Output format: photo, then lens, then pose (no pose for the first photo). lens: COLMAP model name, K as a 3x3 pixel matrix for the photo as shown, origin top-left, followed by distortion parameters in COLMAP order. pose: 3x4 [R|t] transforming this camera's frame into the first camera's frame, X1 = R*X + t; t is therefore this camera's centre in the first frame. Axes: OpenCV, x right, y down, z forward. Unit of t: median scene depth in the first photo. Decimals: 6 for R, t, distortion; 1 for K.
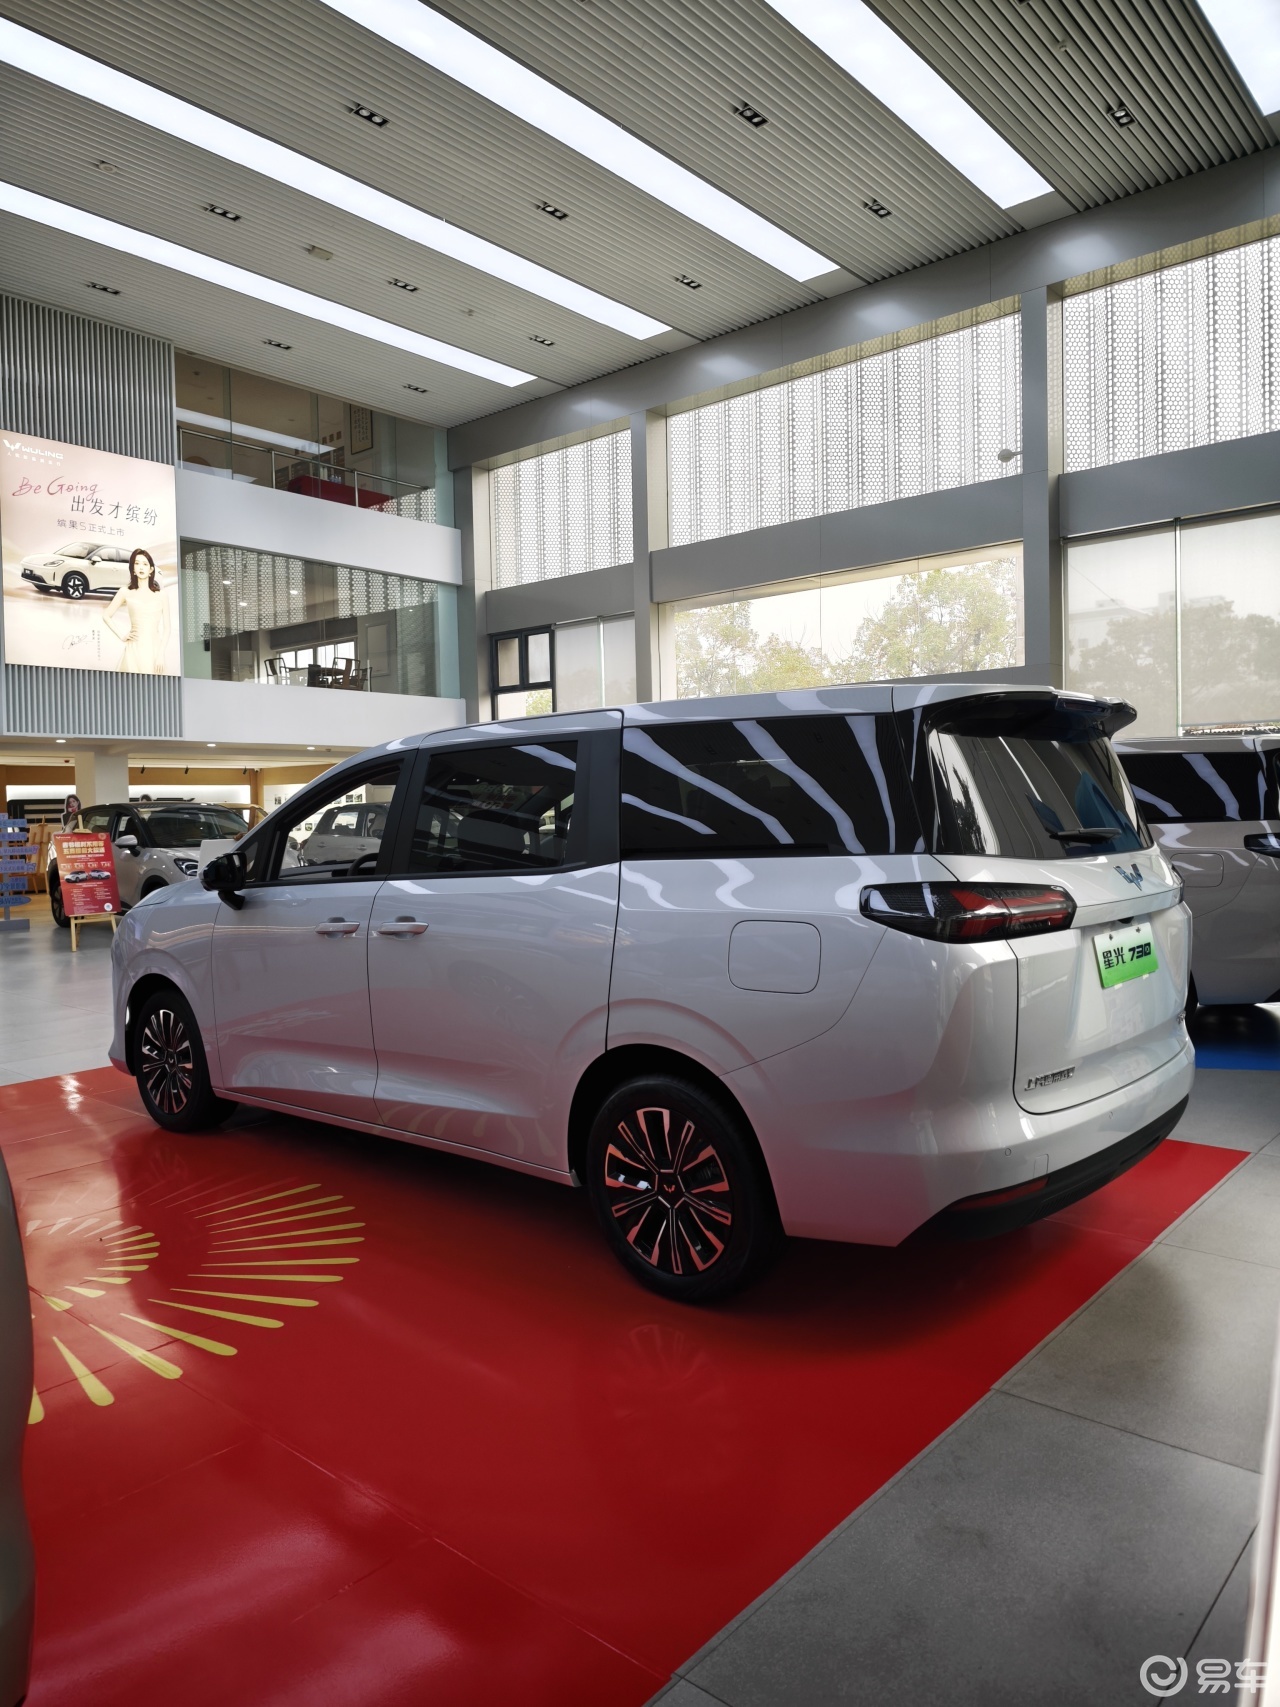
lens RADIAL K [[1193.5, 0, 640.0], [0, 1193.5, 853.5], [0, 0, 1]] dist [0.021352, -0.040313]
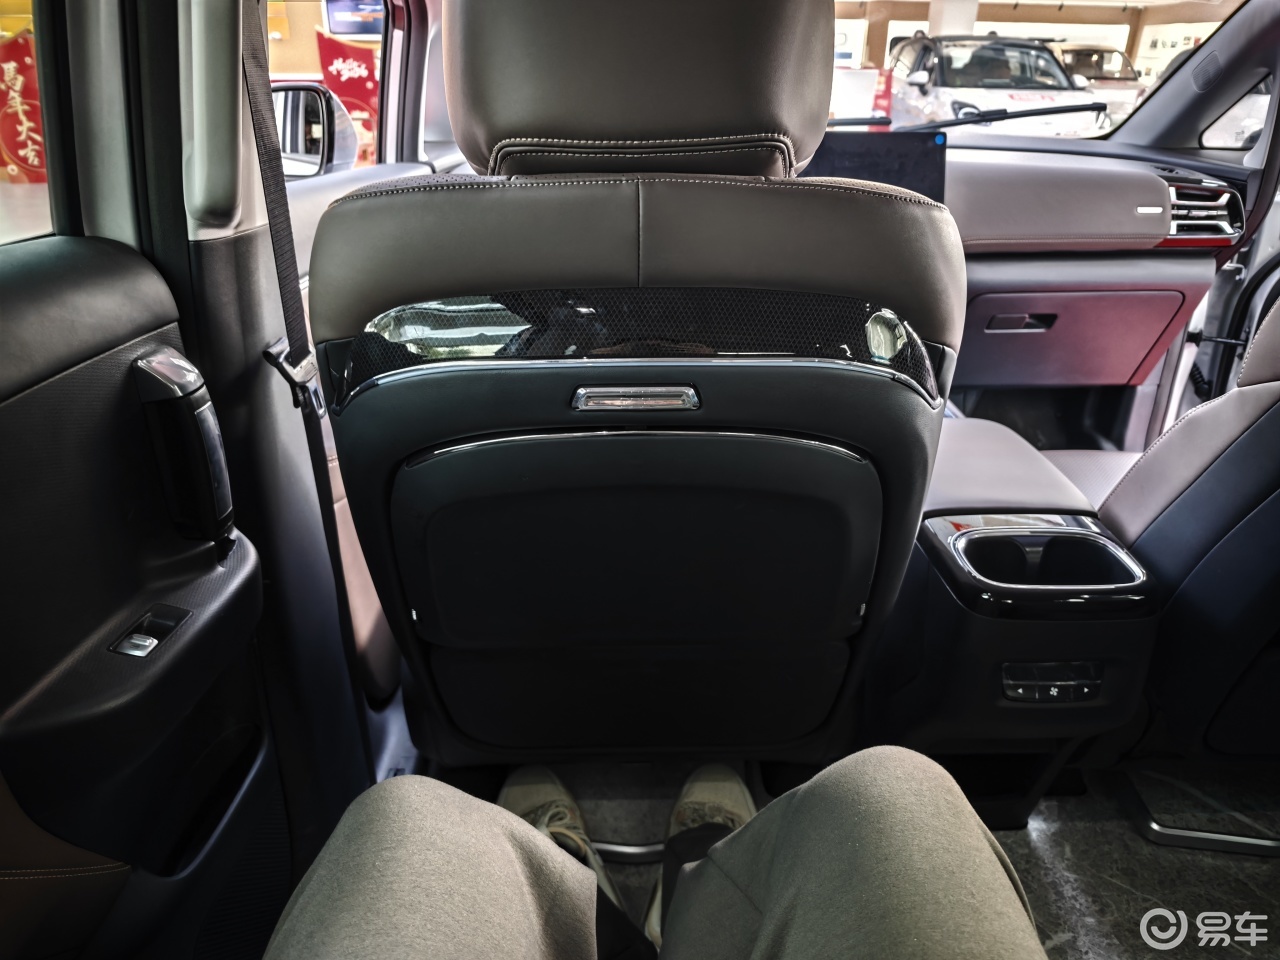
lens RADIAL K [[894.9, 0, 640.0], [0, 894.9, 480.0], [0, 0, 1]] dist [0.021352, -0.040313]
pose [[0.679169, 0.323707, -0.658744, -0.010569], [-0.043468, 0.913657, 0.404155, 0.002749], [0.732694, -0.245855, 0.634598, 0.323678]]
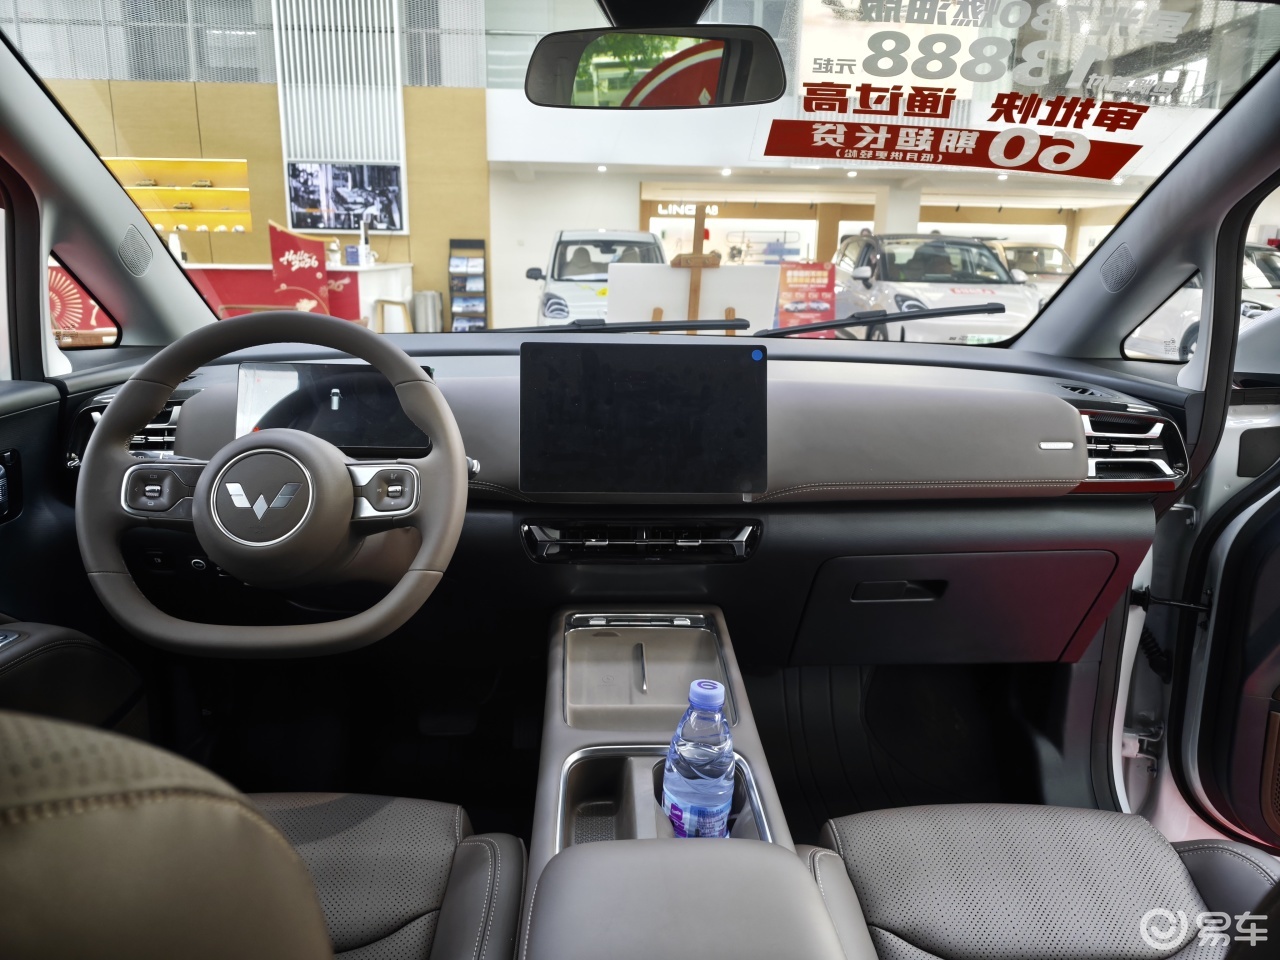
lens RADIAL K [[894.9, 0, 640.0], [0, 894.9, 480.0], [0, 0, 1]] dist [0.021352, -0.040313]
pose [[0.693943, 0.193802, -0.693458, -0.022269], [-0.050252, 0.973783, 0.221859, 0.000981], [0.718274, -0.119110, 0.685489, 0.371234]]
